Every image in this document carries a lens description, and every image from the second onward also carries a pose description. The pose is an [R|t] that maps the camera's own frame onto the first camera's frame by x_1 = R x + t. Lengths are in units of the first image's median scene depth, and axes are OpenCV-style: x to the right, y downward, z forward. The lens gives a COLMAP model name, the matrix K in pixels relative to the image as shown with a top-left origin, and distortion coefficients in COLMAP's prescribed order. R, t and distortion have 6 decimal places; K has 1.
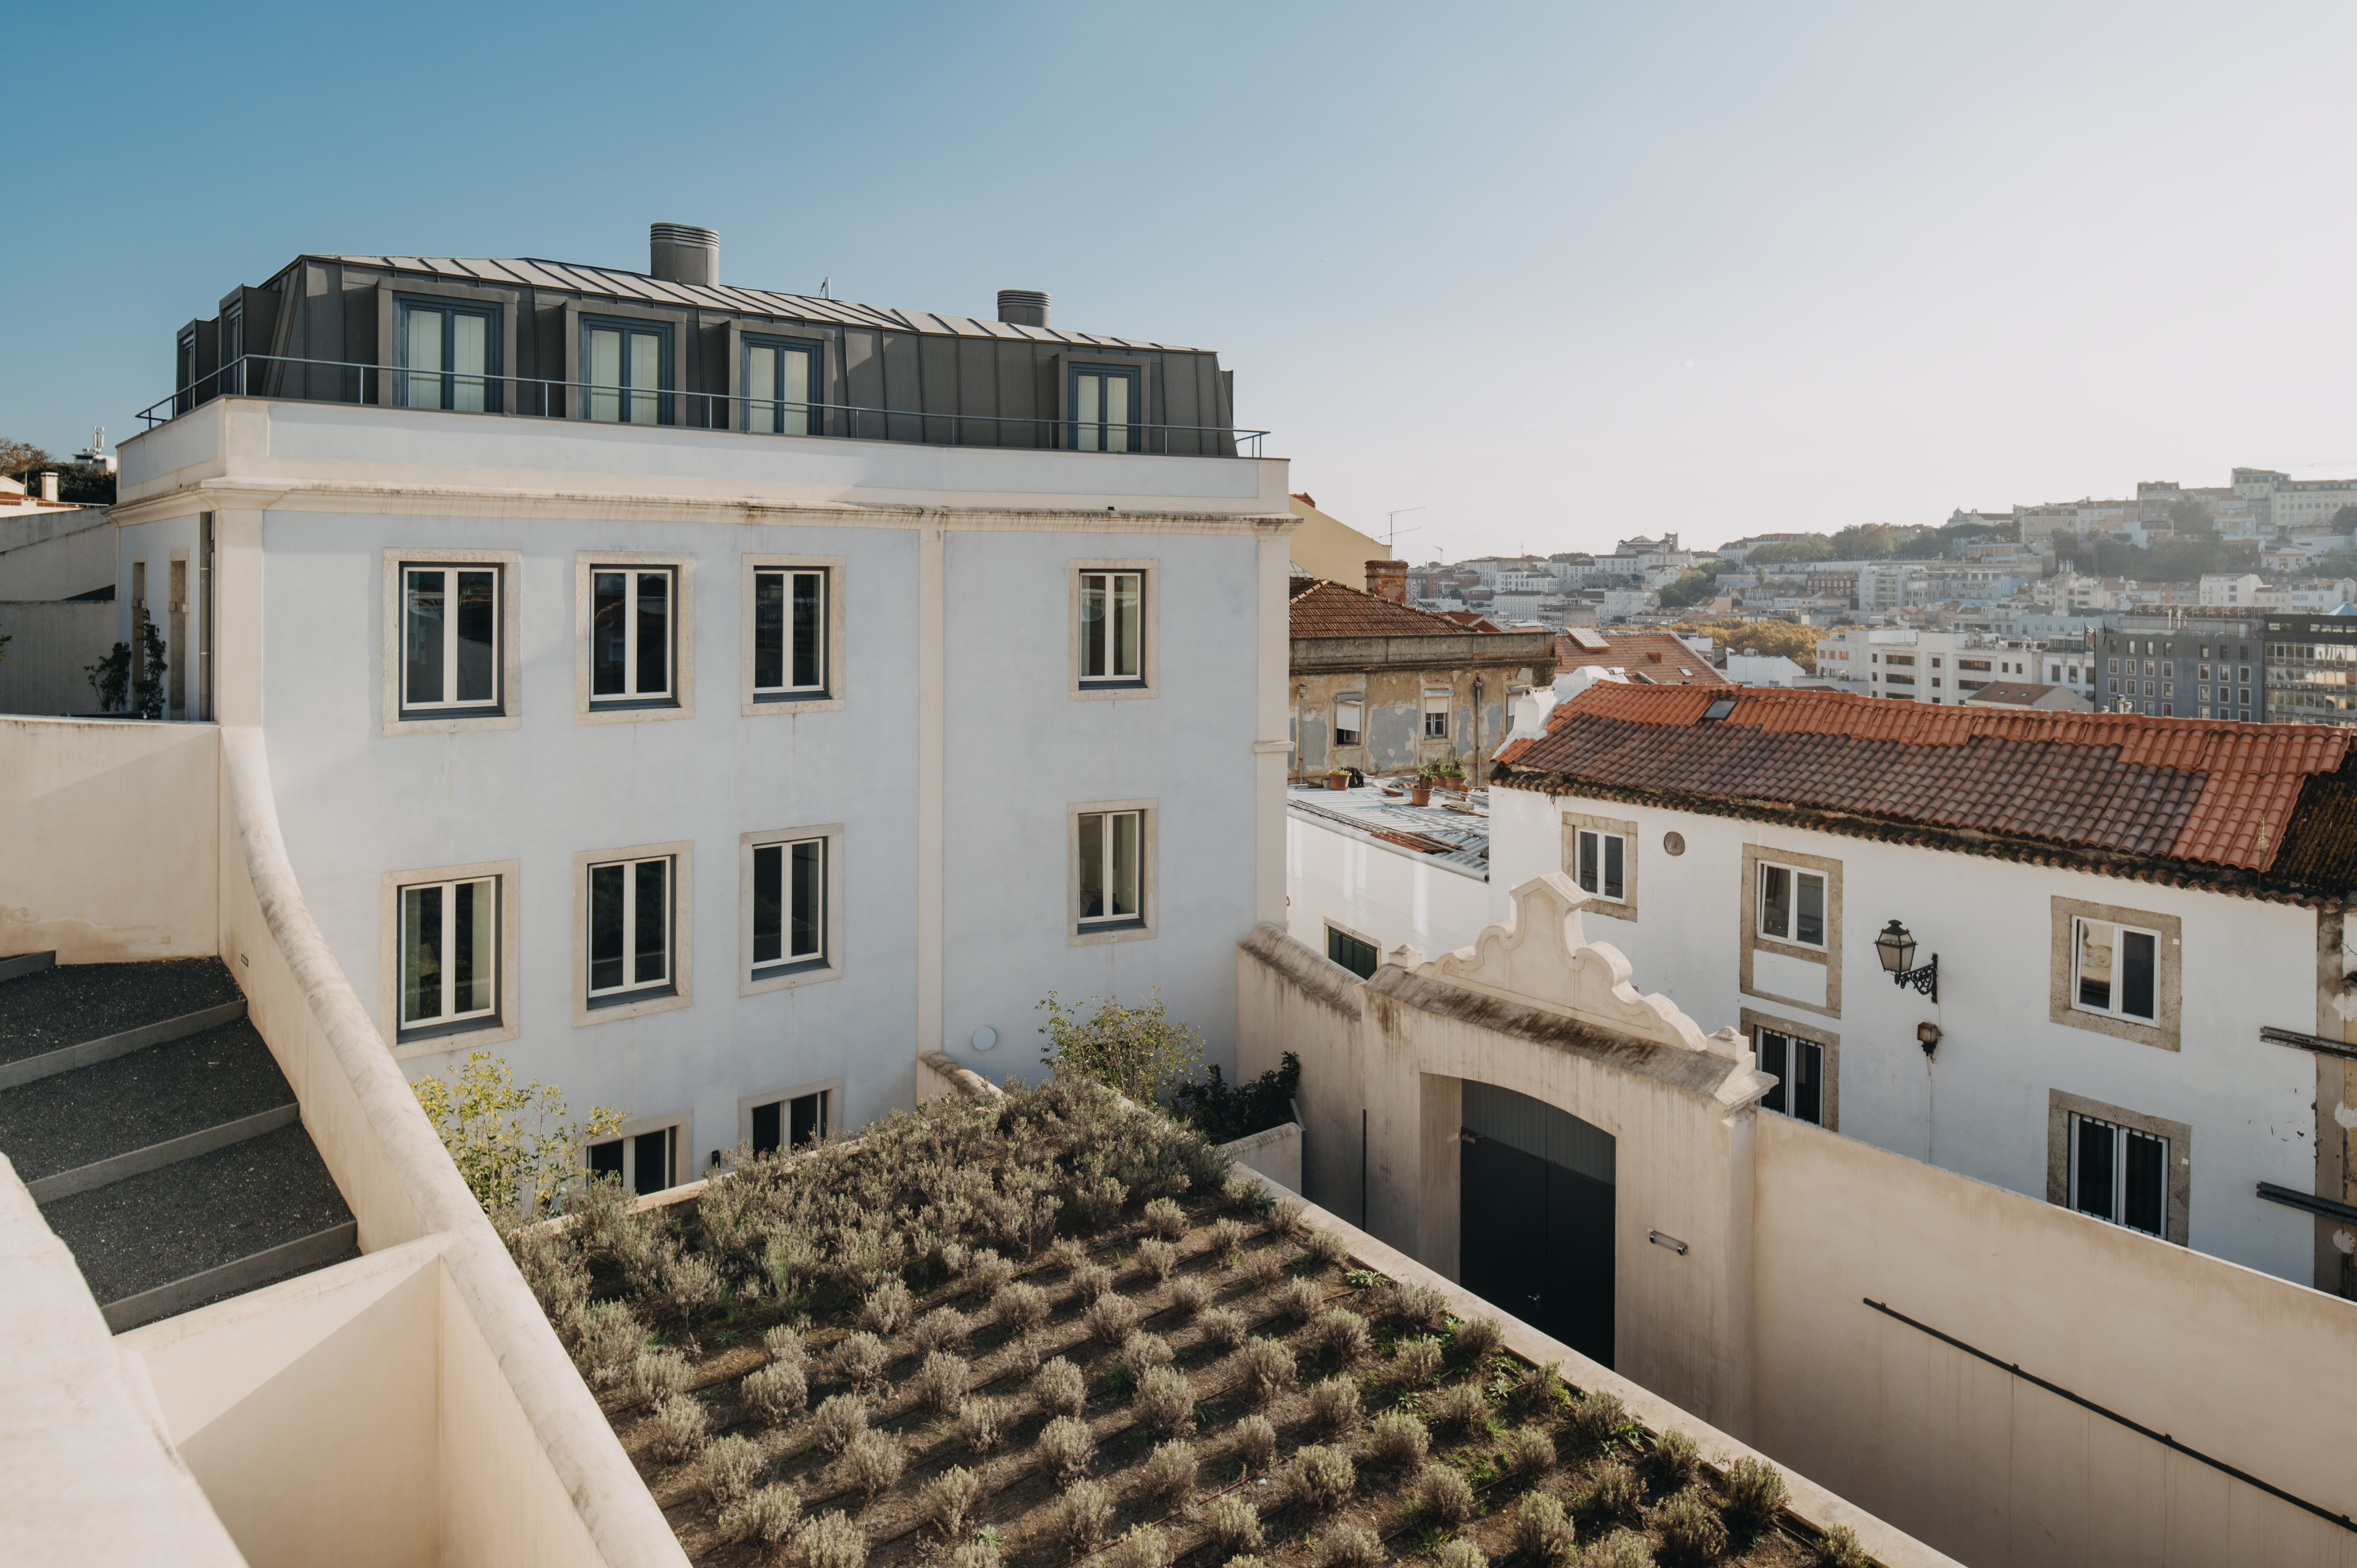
lens RADIAL K [[1330.1, 0, 1185.9], [0, 1330.1, 576.8], [0, 0, 1]] dist [0.002004, -0.007679]
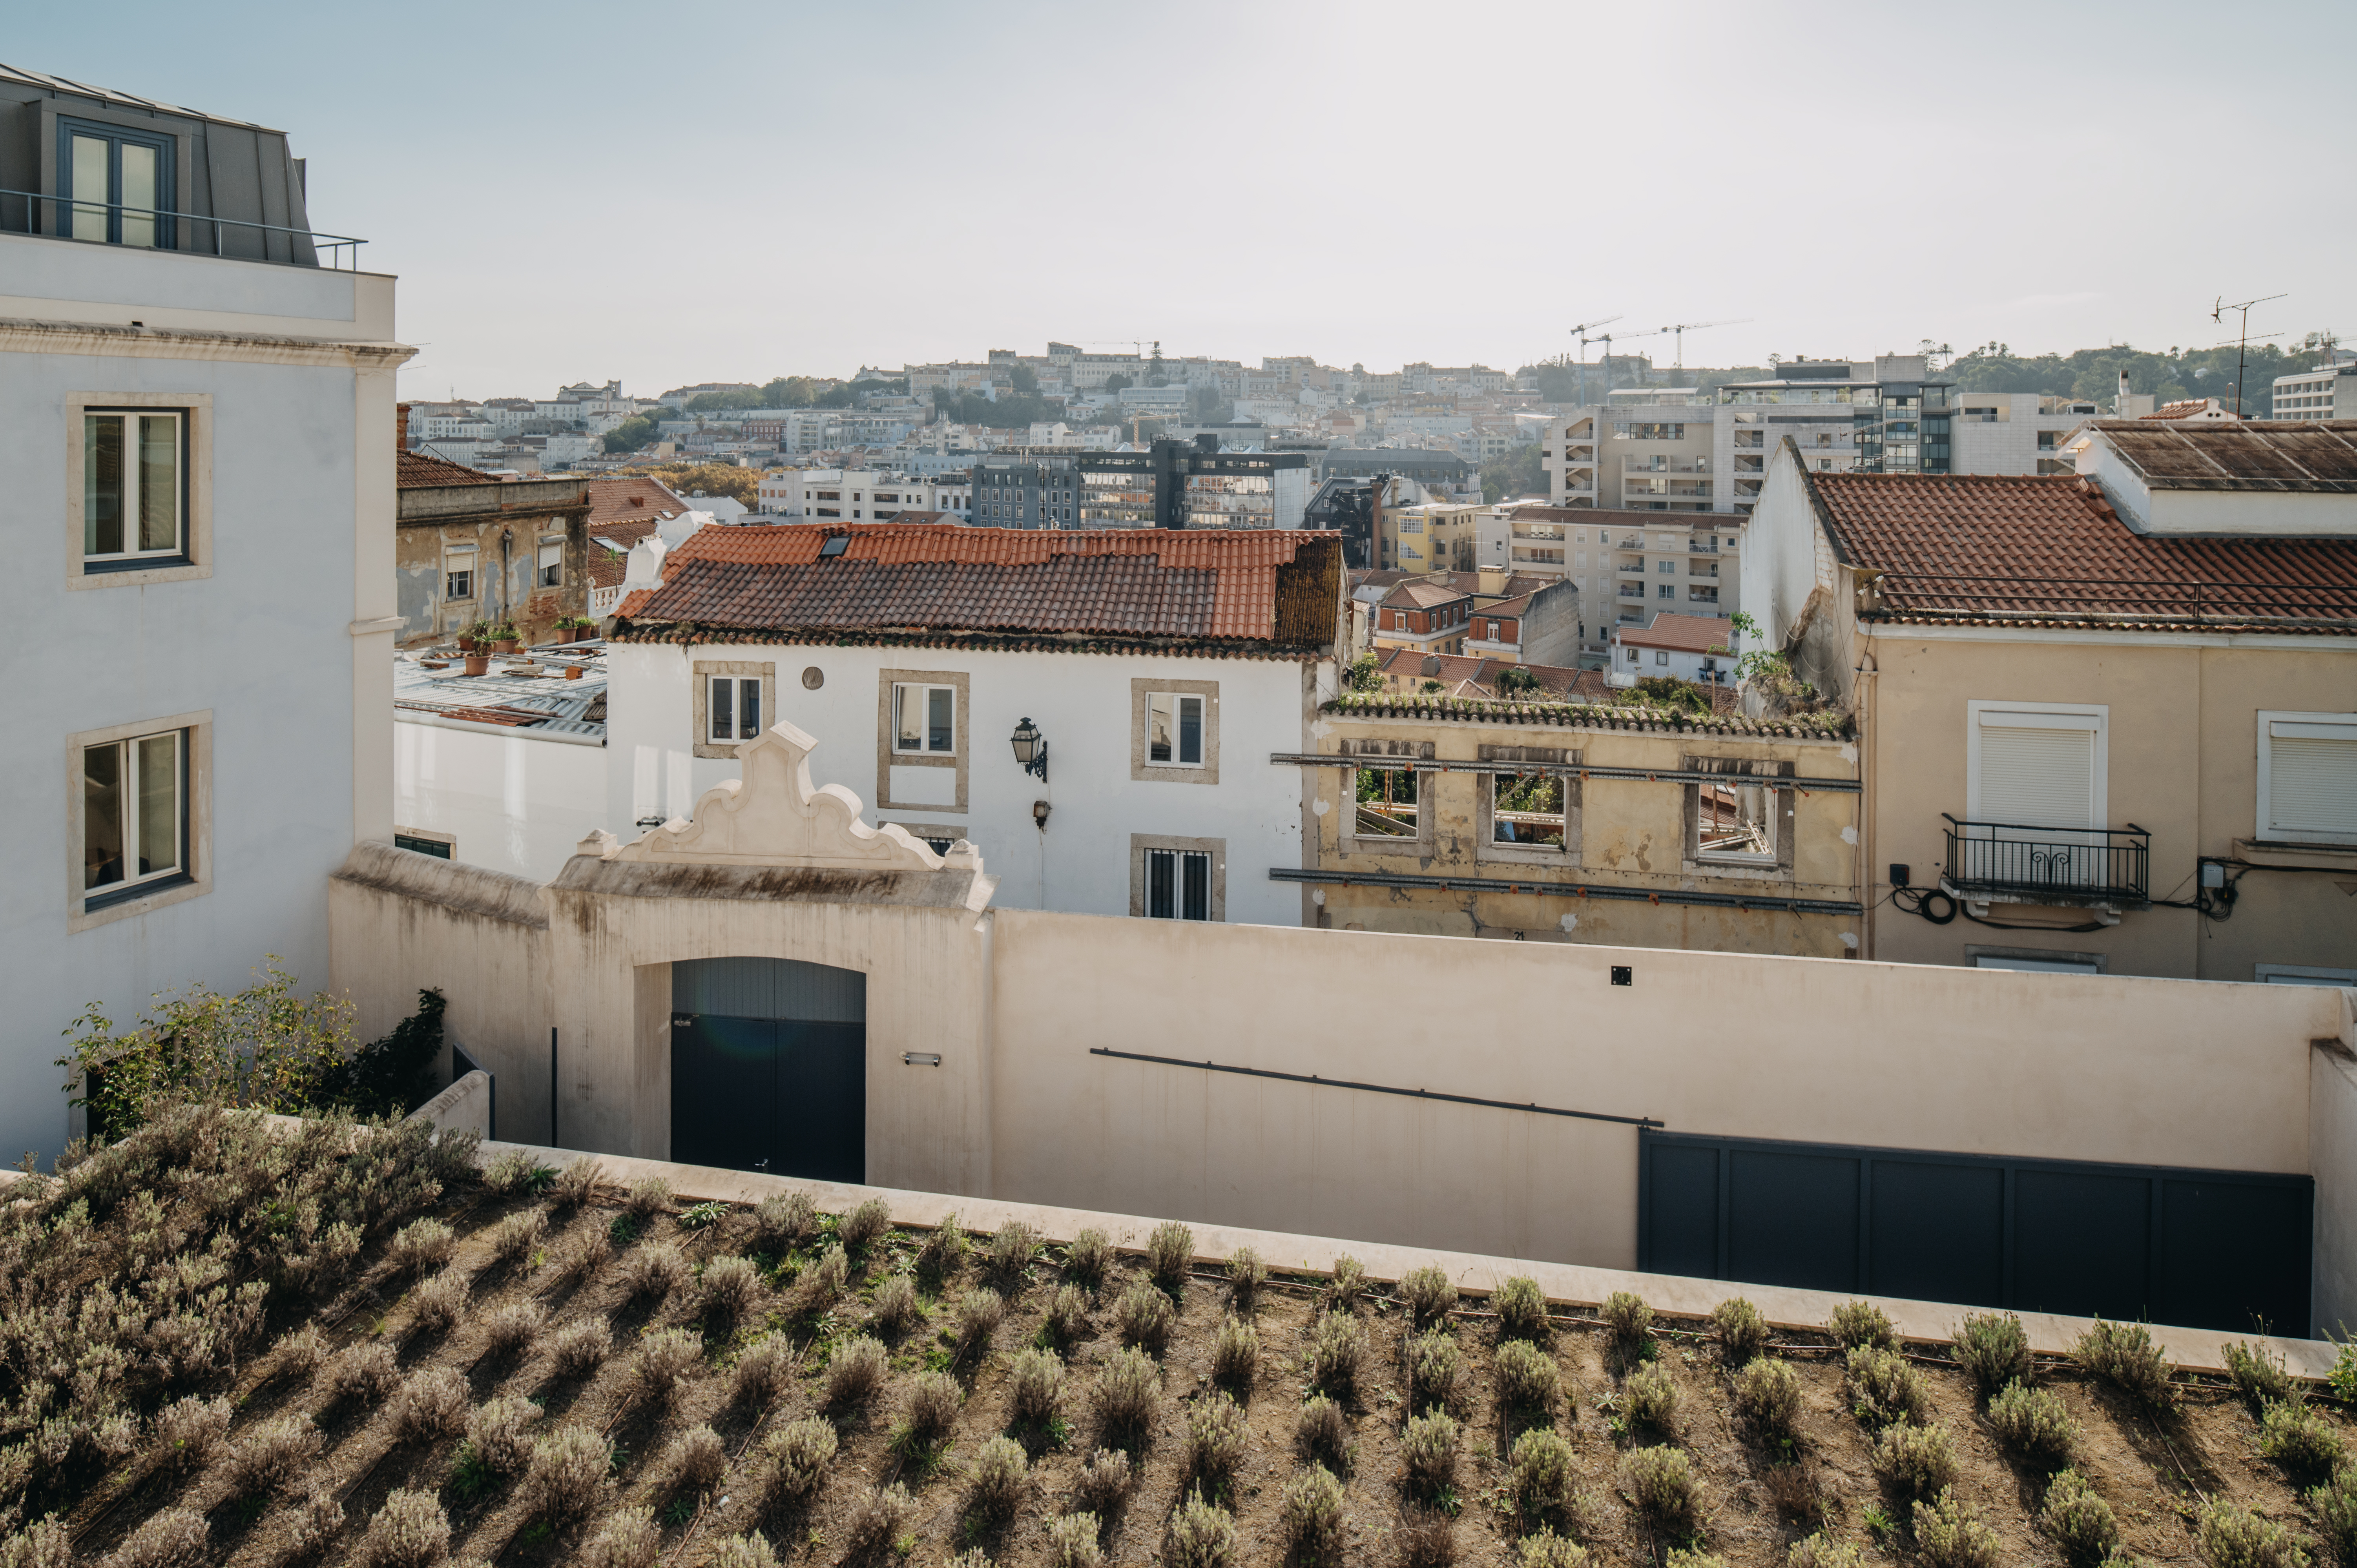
lens RADIAL K [[1269.0, 0, 1155.9], [0, 1269.0, 438.1], [0, 0, 1]] dist [0.000606, -0.006906]
pose [[0.729103, -0.005169, 0.684385, -0.124868], [-0.002865, 0.999940, 0.010605, 0.002444], [-0.684398, -0.009693, 0.729044, 0.107388]]
